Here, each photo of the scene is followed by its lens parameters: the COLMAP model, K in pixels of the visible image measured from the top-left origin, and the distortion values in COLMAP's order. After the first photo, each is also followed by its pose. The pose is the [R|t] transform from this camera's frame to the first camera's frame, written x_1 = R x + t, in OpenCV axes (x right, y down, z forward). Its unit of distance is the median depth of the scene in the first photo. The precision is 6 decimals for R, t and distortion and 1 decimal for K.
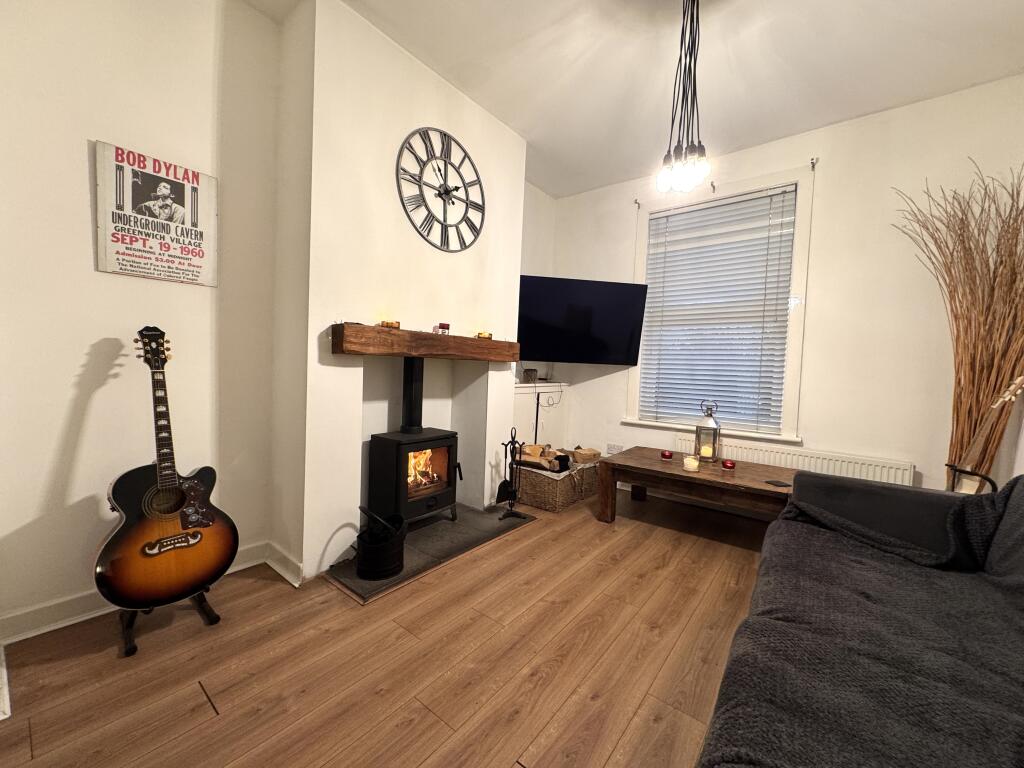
lens RADIAL K [[405.2, 0, 511.6], [0, 405.2, 384.2], [0, 0, 1]] dist [-0.002545, -0.000136]
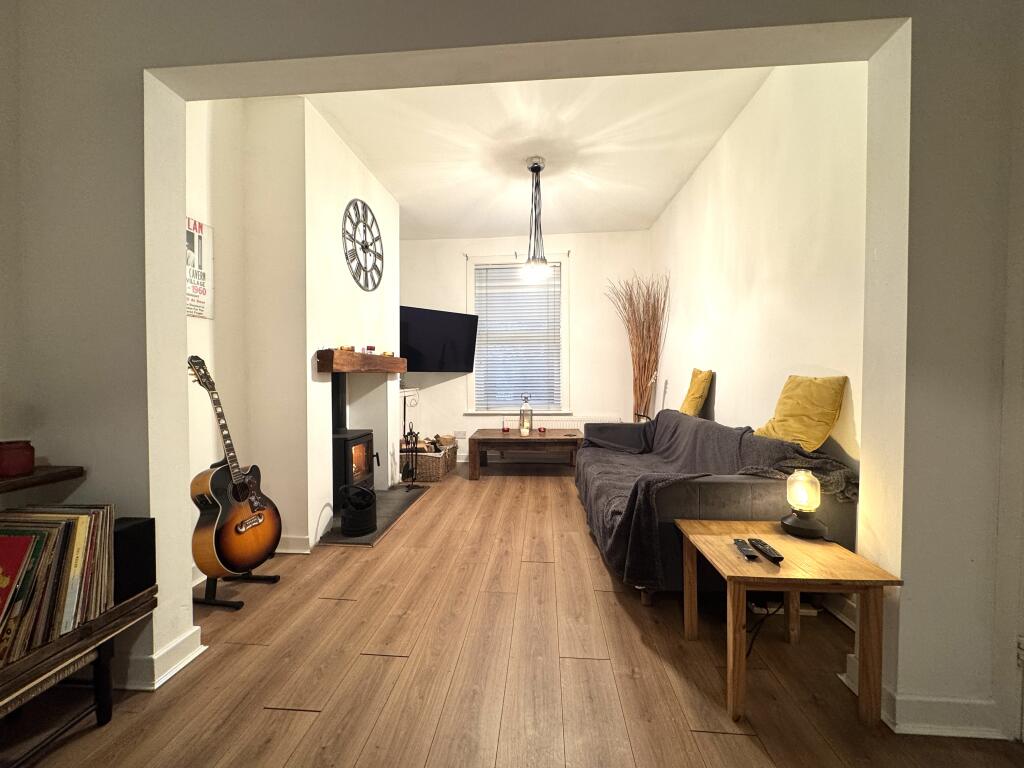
lens RADIAL K [[405.2, 0, 509.3], [0, 405.2, 384.0], [0, 0, 1]] dist [-0.002545, -0.000136]
pose [[0.833431, -0.051944, 0.550177, -0.490557], [0.059045, 0.998244, 0.004803, -0.005857], [-0.549461, 0.028482, 0.835034, -0.324964]]
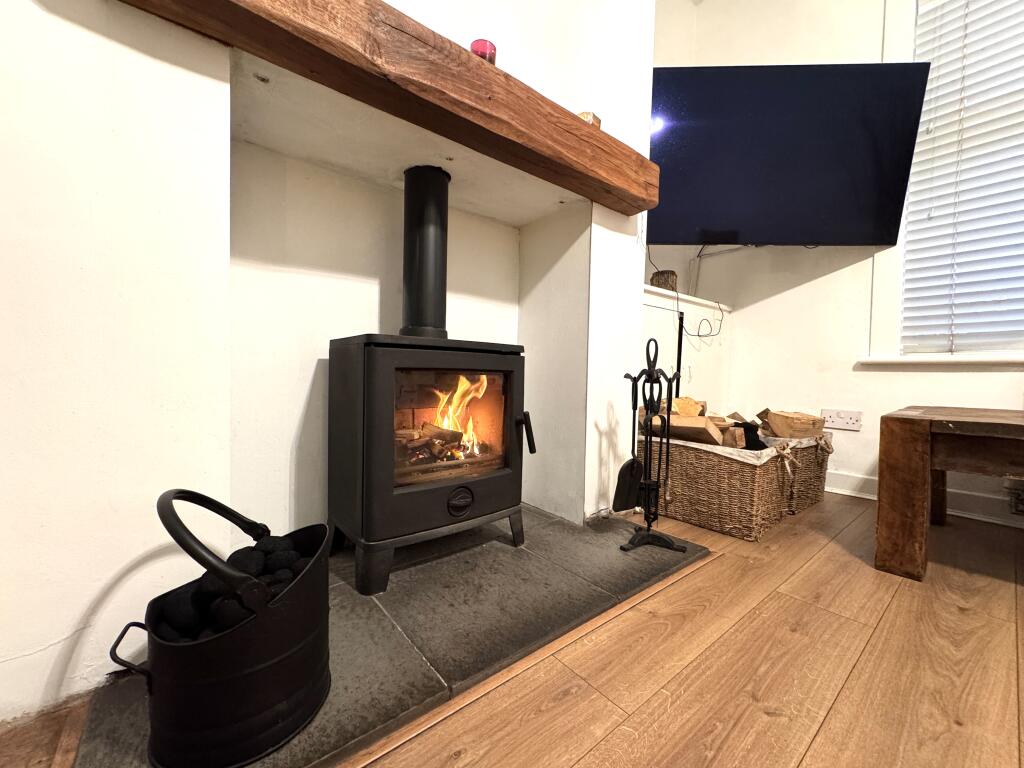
lens RADIAL K [[405.2, 0, 514.1], [0, 405.2, 384.5], [0, 0, 1]] dist [-0.002545, -0.000136]
pose [[0.976018, -0.010348, -0.217446, -0.049533], [0.005871, 0.999758, -0.021224, 0.178017], [0.217613, 0.019438, 0.975842, 0.586379]]
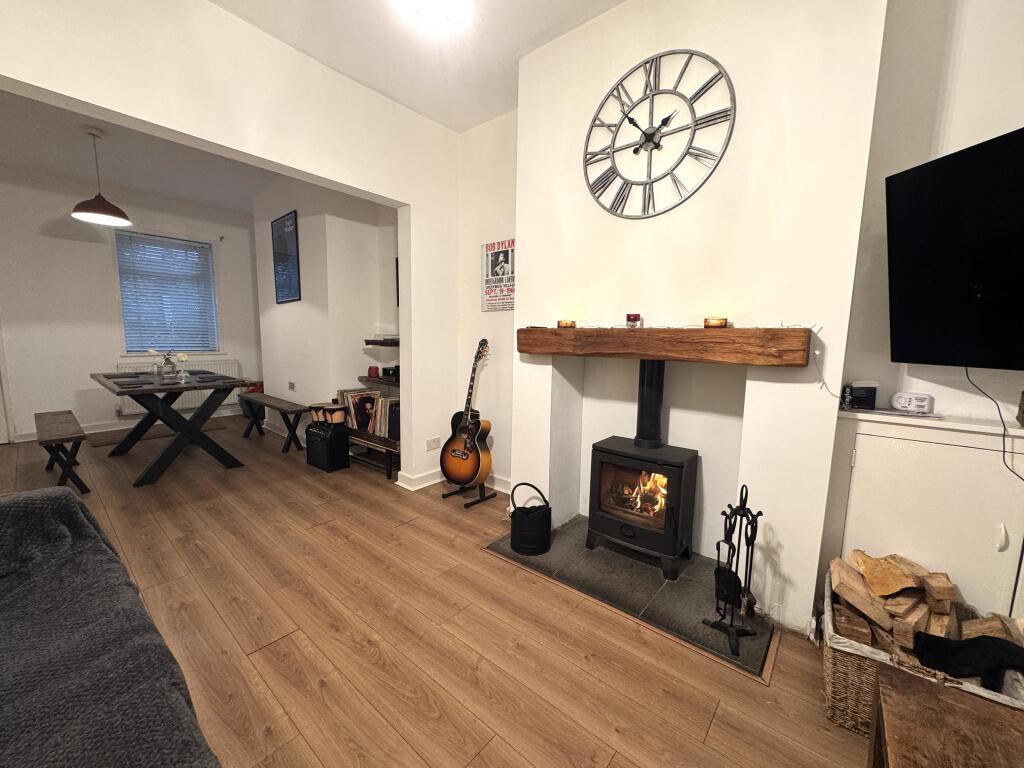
lens RADIAL K [[405.2, 0, 511.7], [0, 405.2, 385.8], [0, 0, 1]] dist [-0.002545, -0.000136]
pose [[-0.026124, 0.082506, -0.996248, 0.596968], [-0.063403, 0.994445, 0.084019, -0.058549], [0.997646, 0.065360, -0.020748, 0.741881]]
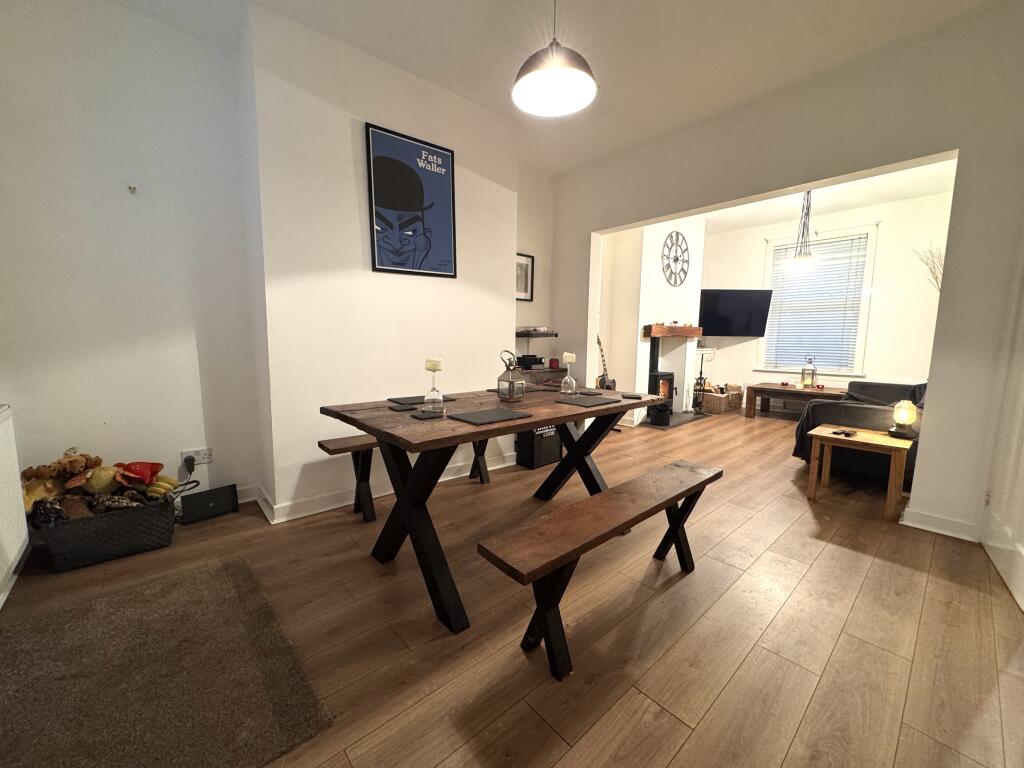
lens RADIAL K [[405.2, 0, 514.5], [0, 405.2, 384.9], [0, 0, 1]] dist [-0.002545, -0.000136]
pose [[0.984542, -0.008657, -0.174935, -0.598575], [0.021573, 0.997167, 0.072063, 0.015486], [0.173816, -0.074722, 0.981939, -1.221850]]
